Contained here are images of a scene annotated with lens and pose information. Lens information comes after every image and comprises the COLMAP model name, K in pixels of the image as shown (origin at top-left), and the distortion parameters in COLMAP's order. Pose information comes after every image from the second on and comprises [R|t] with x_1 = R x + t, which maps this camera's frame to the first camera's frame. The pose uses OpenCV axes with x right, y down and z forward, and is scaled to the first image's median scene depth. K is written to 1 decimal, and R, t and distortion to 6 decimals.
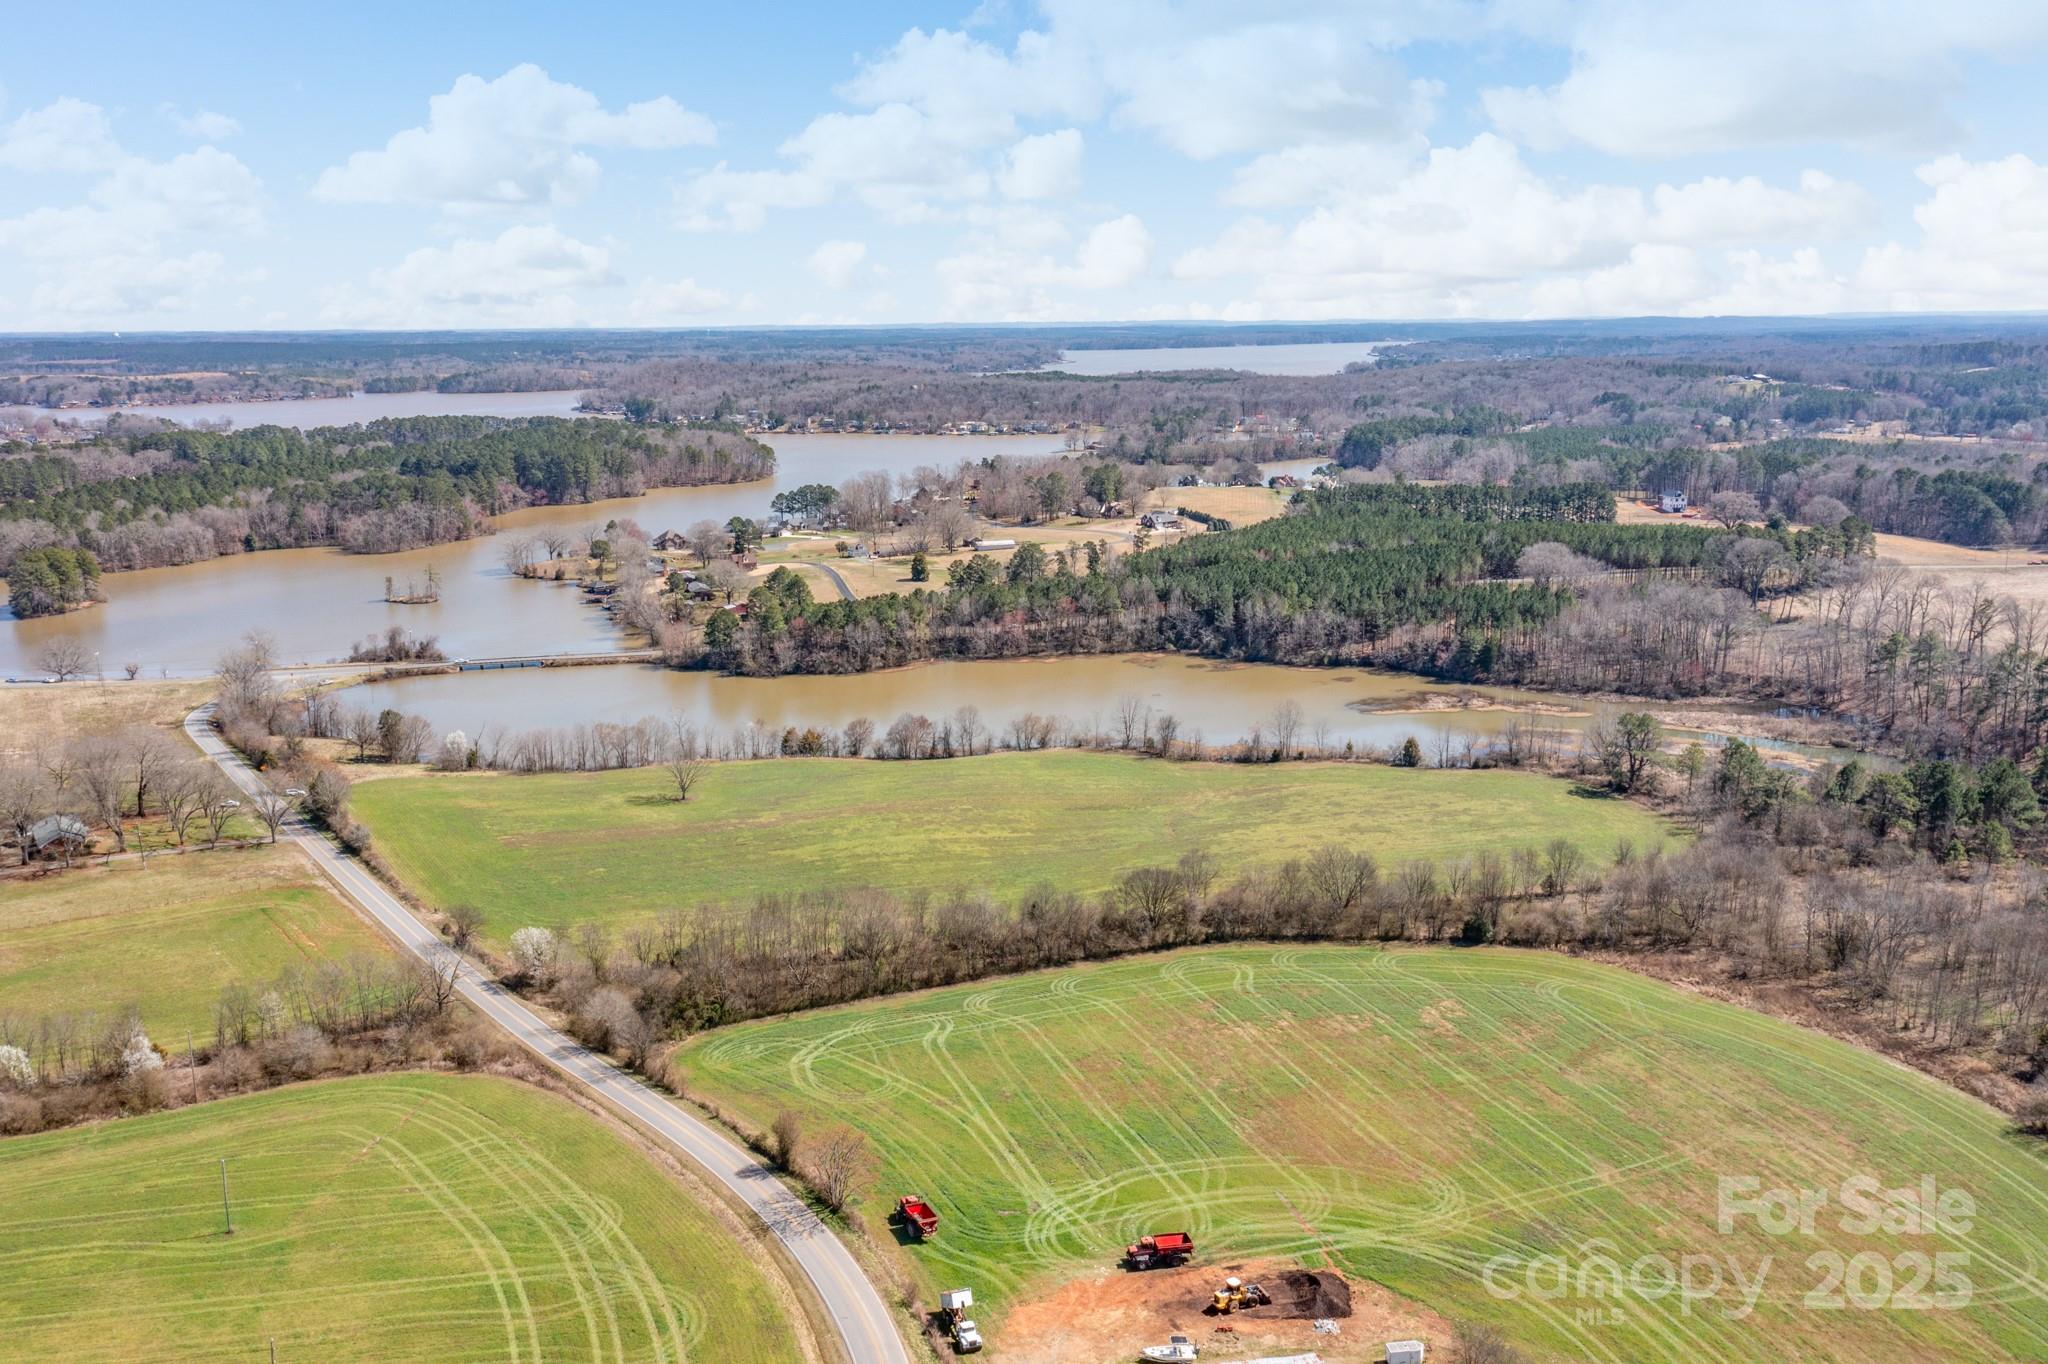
lens RADIAL K [[1673.1, 0, 996.2], [0, 1673.1, 683.1], [0, 0, 1]] dist [-0.006452, -0.001804]
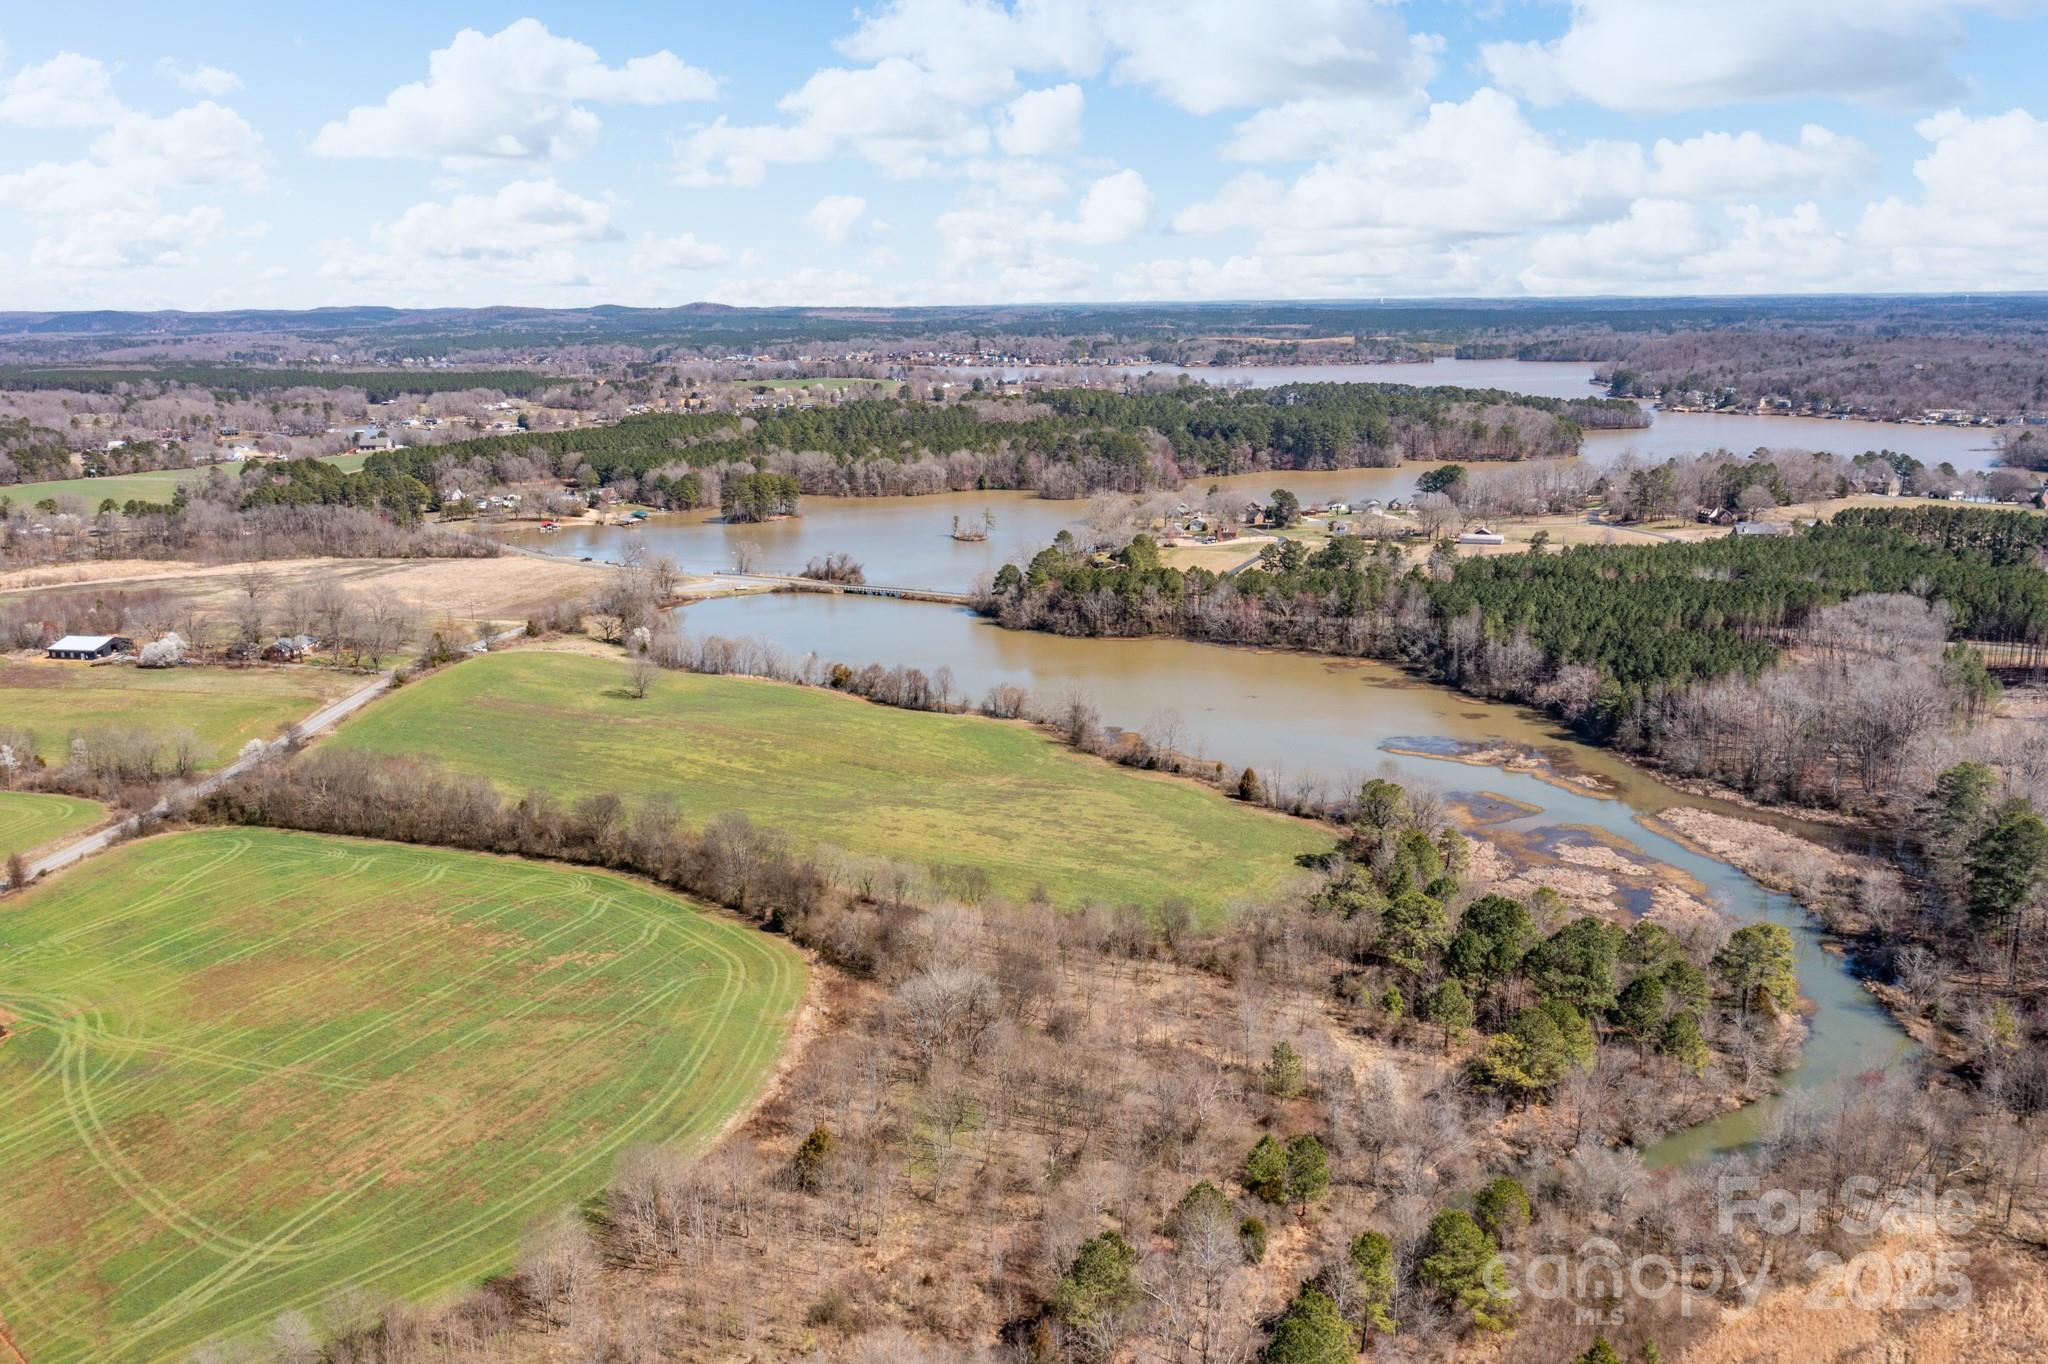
lens RADIAL K [[1673.1, 0, 996.2], [0, 1673.1, 683.1], [0, 0, 1]] dist [-0.006452, -0.001804]
pose [[0.727128, 0.149698, -0.669982, 0.833134], [-0.136230, 0.987991, 0.072903, -0.066406], [0.672850, 0.038262, 0.738789, 0.275454]]
